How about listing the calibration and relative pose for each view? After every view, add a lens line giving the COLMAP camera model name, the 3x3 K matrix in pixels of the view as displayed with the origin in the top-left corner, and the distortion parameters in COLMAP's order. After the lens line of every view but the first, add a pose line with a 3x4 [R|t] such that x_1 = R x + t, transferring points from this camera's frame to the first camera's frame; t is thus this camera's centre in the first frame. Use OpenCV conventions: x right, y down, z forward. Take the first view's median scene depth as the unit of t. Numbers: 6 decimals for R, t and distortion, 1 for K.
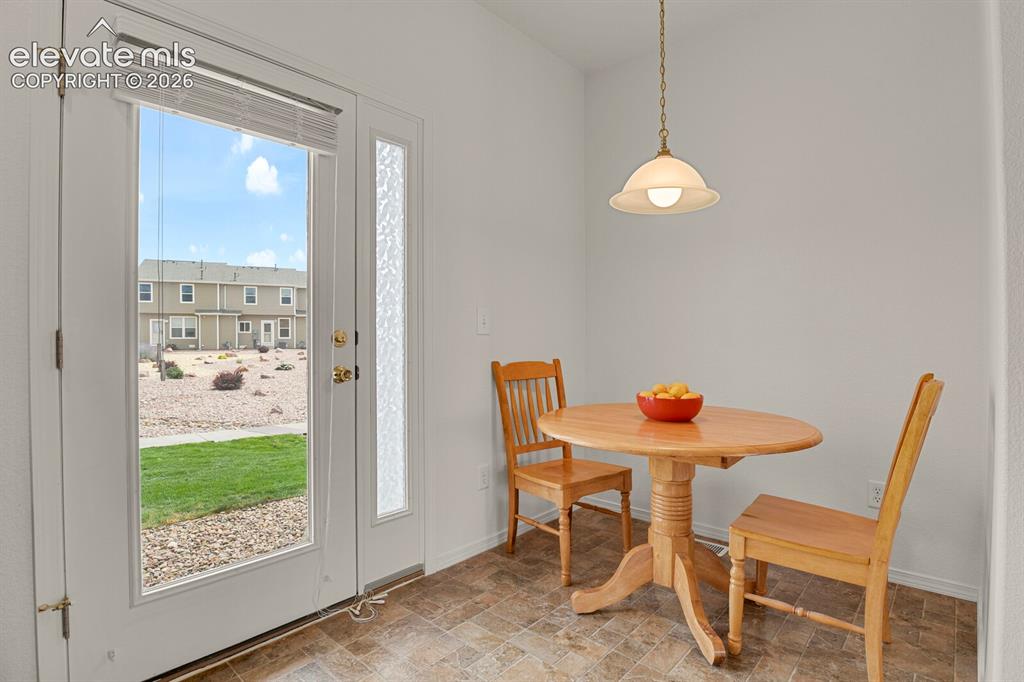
lens RADIAL K [[510.7, 0, 509.0], [0, 510.7, 339.2], [0, 0, 1]] dist [-0.029510, -0.001080]
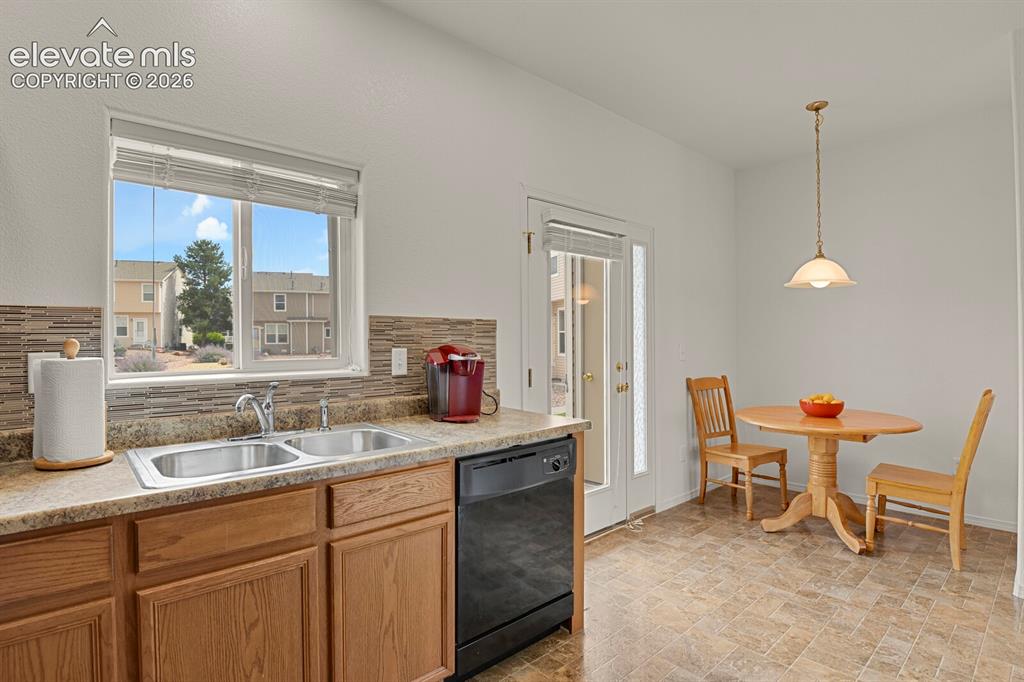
lens RADIAL K [[510.7, 0, 511.7], [0, 510.7, 340.0], [0, 0, 1]] dist [-0.029510, -0.001080]
pose [[0.993796, -0.003117, -0.111172, -0.486048], [0.002637, 0.999987, -0.004465, -0.080633], [0.111184, 0.004144, 0.993791, -0.712562]]
